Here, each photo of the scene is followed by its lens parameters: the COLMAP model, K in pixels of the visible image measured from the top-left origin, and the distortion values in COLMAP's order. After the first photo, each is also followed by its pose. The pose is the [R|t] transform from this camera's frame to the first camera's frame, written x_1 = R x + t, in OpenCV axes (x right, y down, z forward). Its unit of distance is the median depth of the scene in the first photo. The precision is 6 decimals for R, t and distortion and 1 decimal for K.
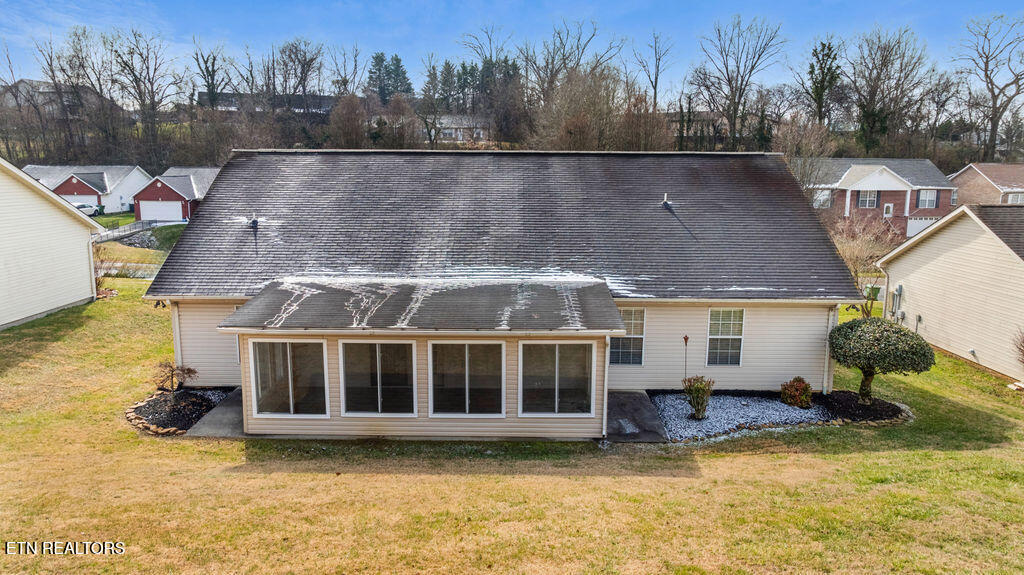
lens RADIAL K [[728.0, 0, 512.0], [0, 728.0, 287.5], [0, 0, 1]] dist [-0.009614, -0.002449]
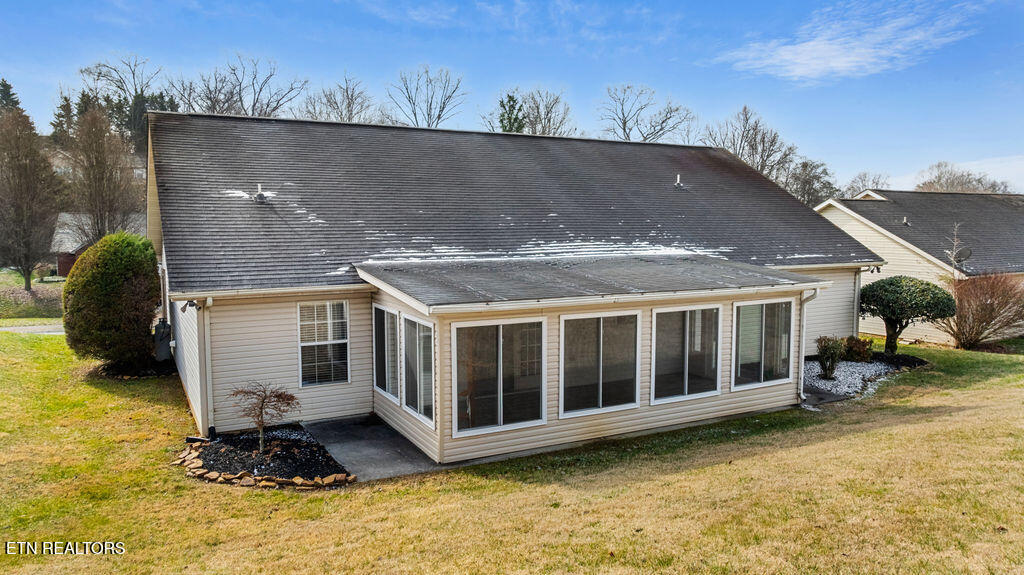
lens RADIAL K [[728.0, 0, 512.0], [0, 728.0, 287.5], [0, 0, 1]] dist [-0.009614, -0.002449]
pose [[0.876455, -0.051286, 0.478744, -0.557954], [0.088523, 0.994525, -0.055524, 0.069274], [-0.473276, 0.091044, 0.876197, 0.305613]]
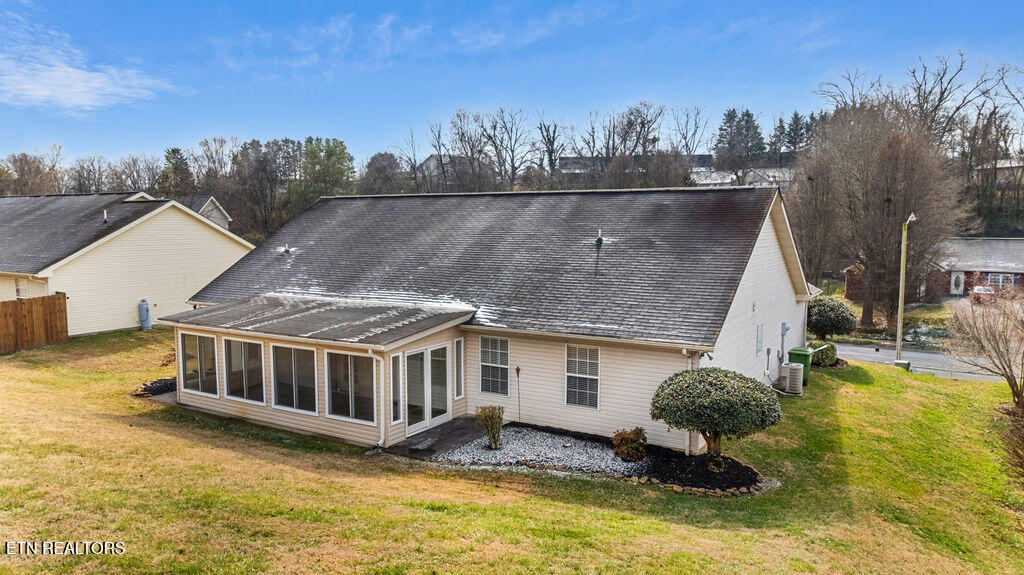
lens RADIAL K [[728.0, 0, 512.0], [0, 728.0, 287.5], [0, 0, 1]] dist [-0.009614, -0.002449]
pose [[0.856711, 0.040741, -0.514185, 0.733597], [-0.081774, 0.994996, -0.057410, 0.015917], [0.509273, 0.091231, 0.855756, 0.138084]]
